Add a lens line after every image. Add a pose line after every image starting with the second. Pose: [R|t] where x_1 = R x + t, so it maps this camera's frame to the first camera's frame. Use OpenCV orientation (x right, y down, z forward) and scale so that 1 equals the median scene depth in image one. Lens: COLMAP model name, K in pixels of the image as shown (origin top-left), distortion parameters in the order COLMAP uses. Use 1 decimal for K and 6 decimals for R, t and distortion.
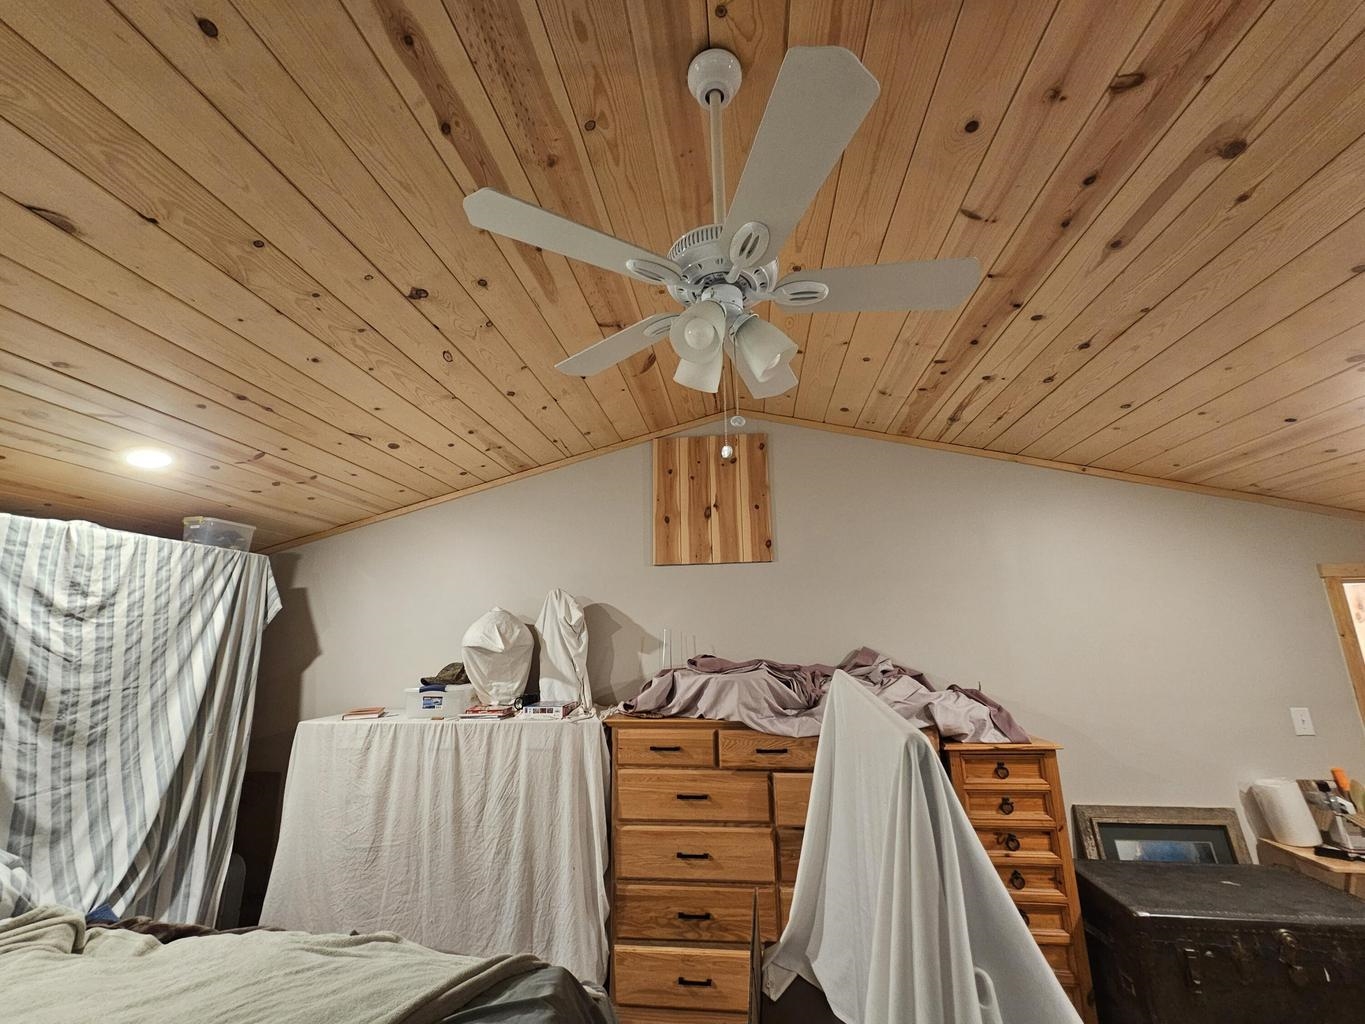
lens RADIAL K [[558.0, 0, 679.3], [0, 558.0, 509.0], [0, 0, 1]] dist [-0.002817, 0.000878]
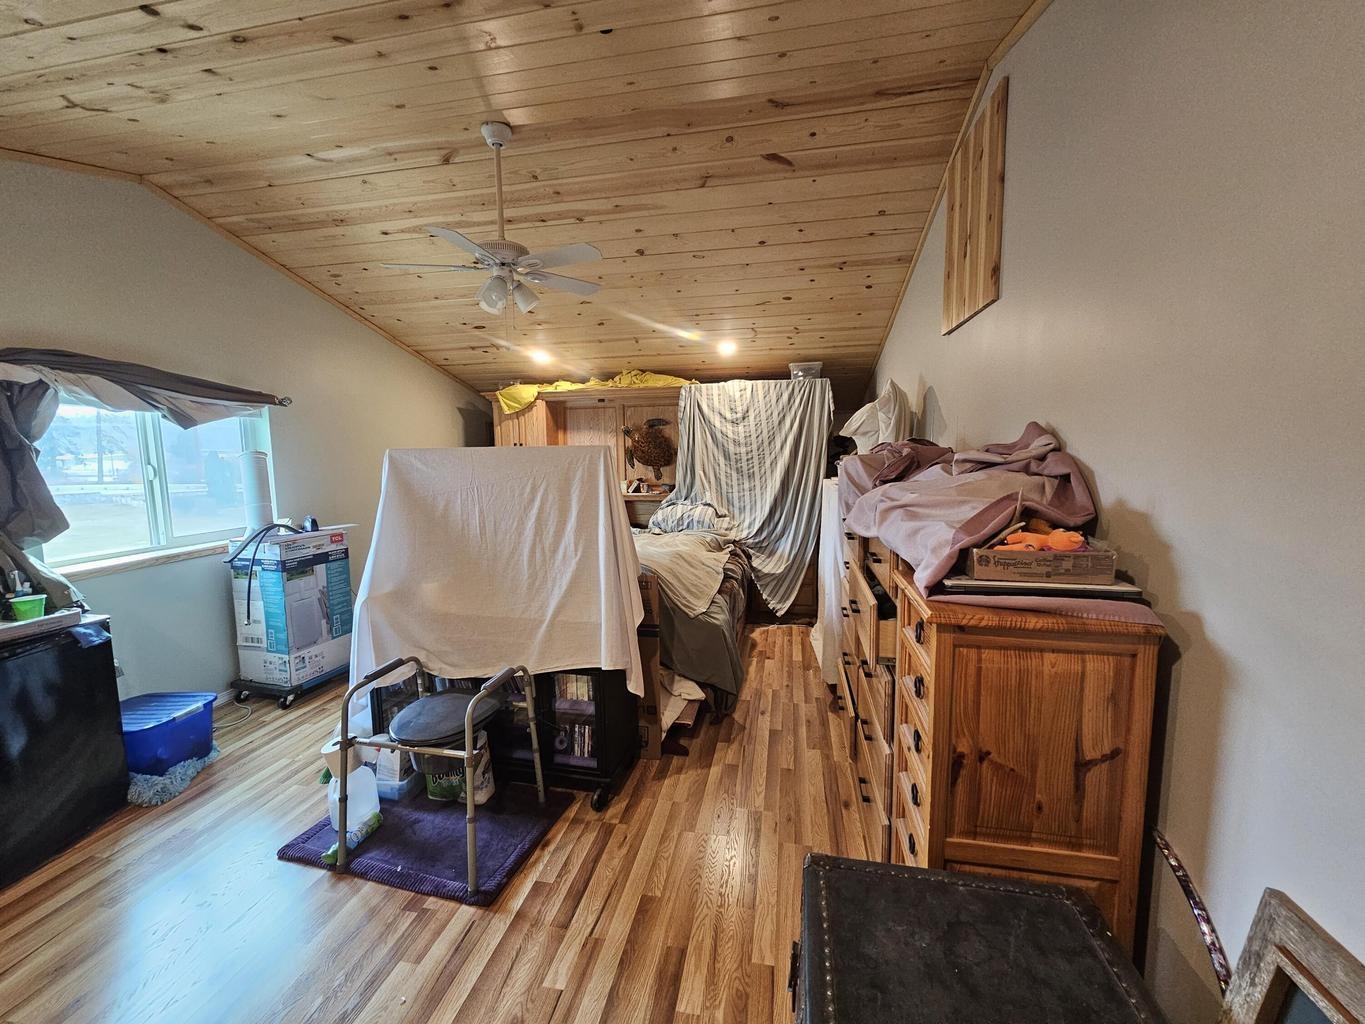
lens RADIAL K [[558.0, 0, 681.6], [0, 558.0, 516.4], [0, 0, 1]] dist [-0.002817, 0.000878]
pose [[-0.070739, 0.132542, -0.988650, 1.138754], [0.242901, 0.963587, 0.111802, 0.229705], [0.967468, -0.232235, -0.100357, 0.834978]]
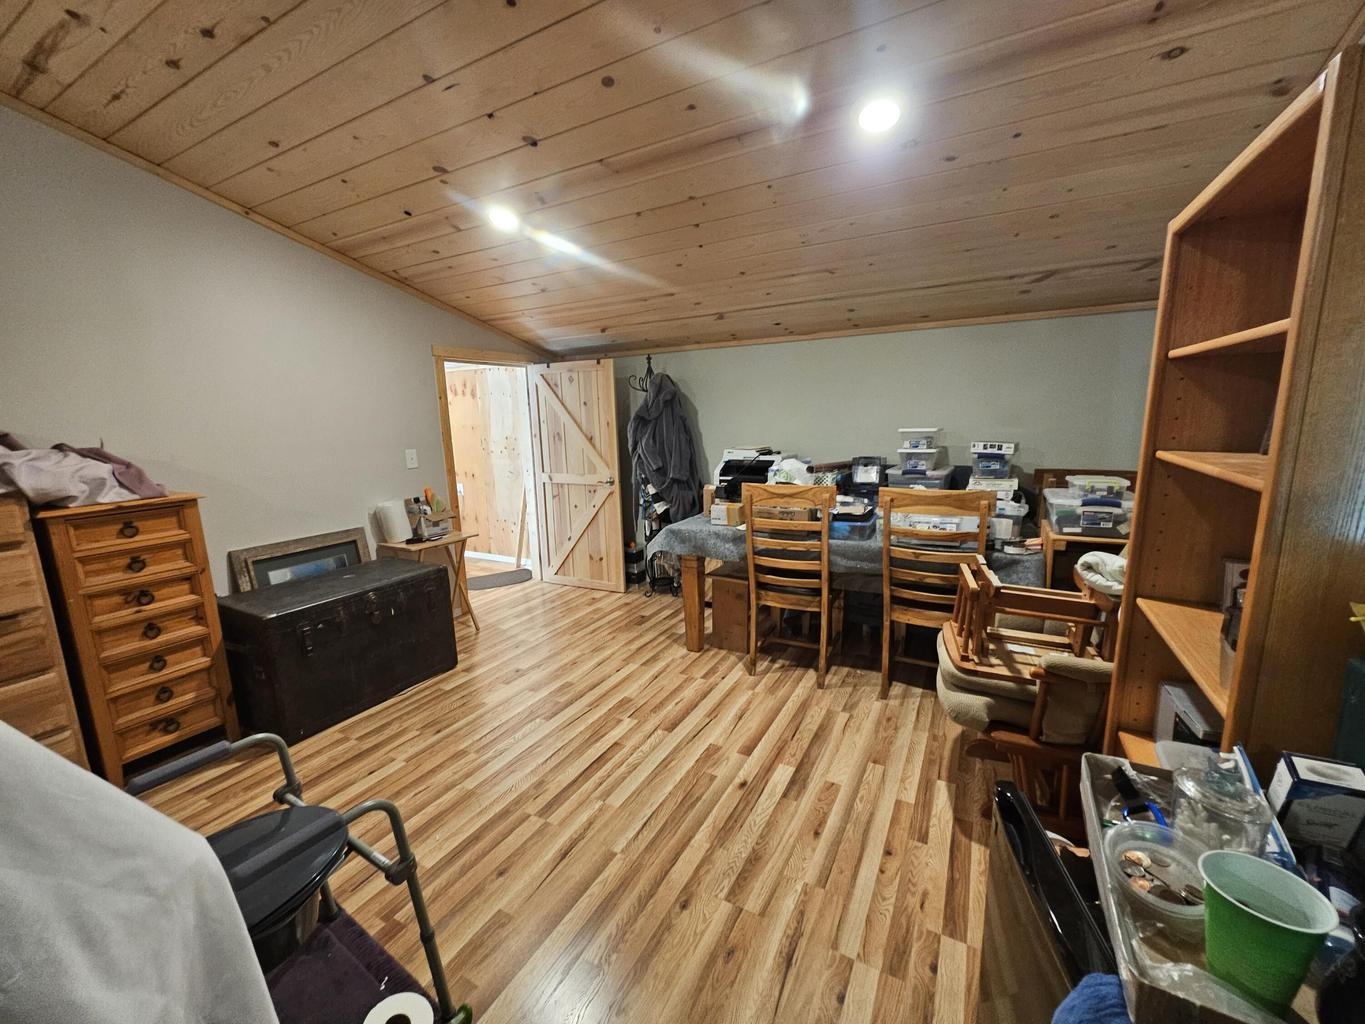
lens RADIAL K [[558.0, 0, 681.8], [0, 558.0, 513.9], [0, 0, 1]] dist [-0.002817, 0.000878]
pose [[0.373727, -0.157895, 0.914001, 0.087768], [-0.193397, 0.950481, 0.243275, 0.048591], [-0.907152, -0.267684, 0.324684, -0.109678]]
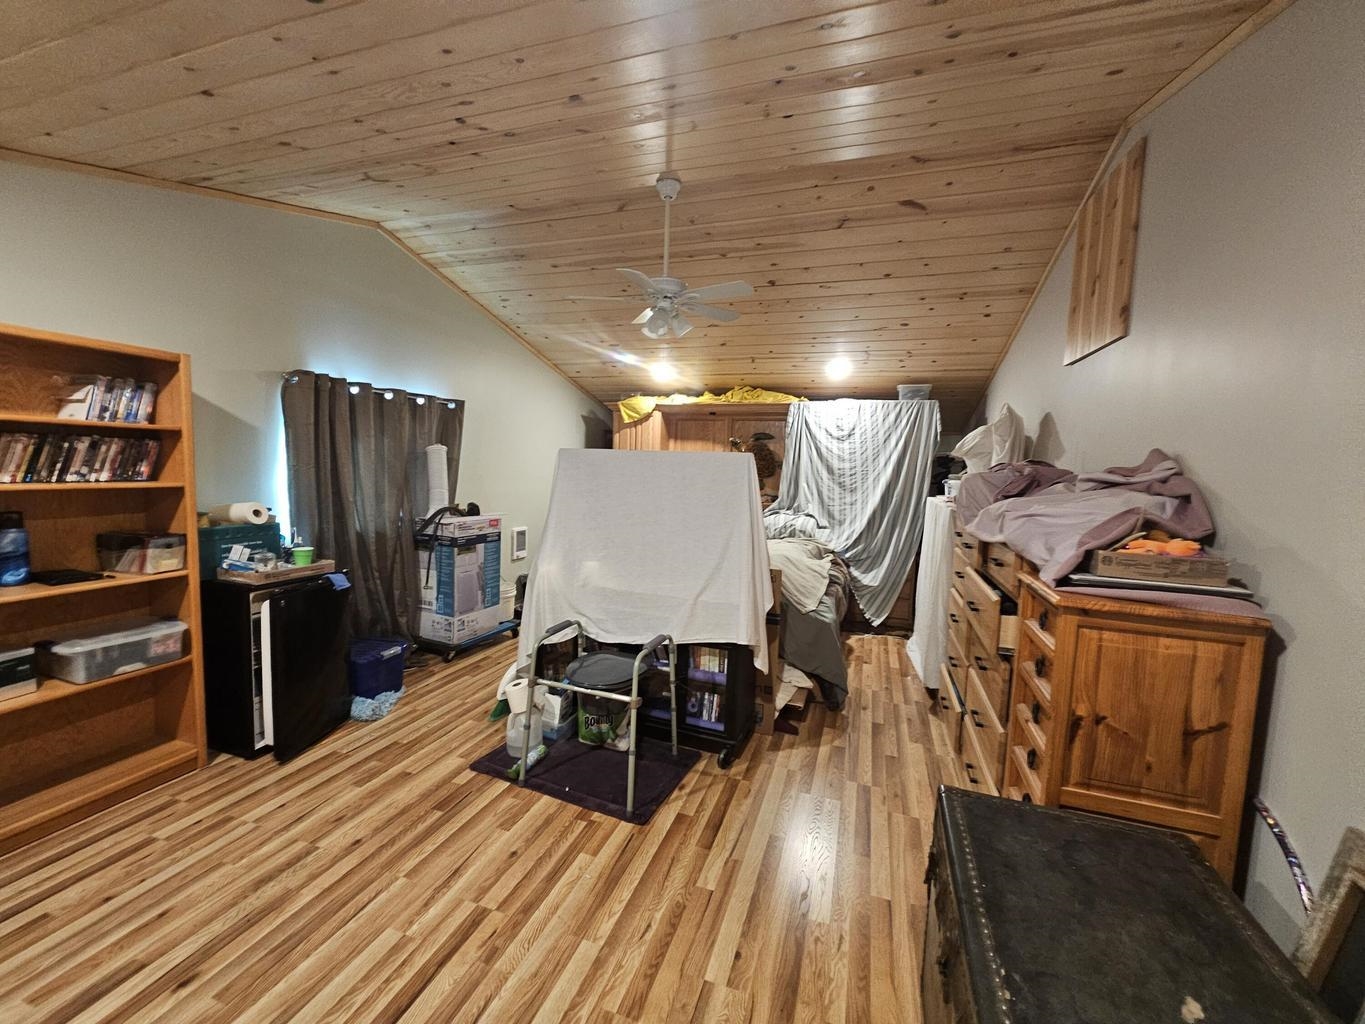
lens RADIAL K [[558.0, 0, 679.8], [0, 558.0, 516.4], [0, 0, 1]] dist [-0.002817, 0.000878]
pose [[-0.211309, 0.100904, -0.972197, 1.310836], [0.192881, 0.979403, 0.059729, 0.217446], [0.958199, -0.174897, -0.226419, 0.738729]]
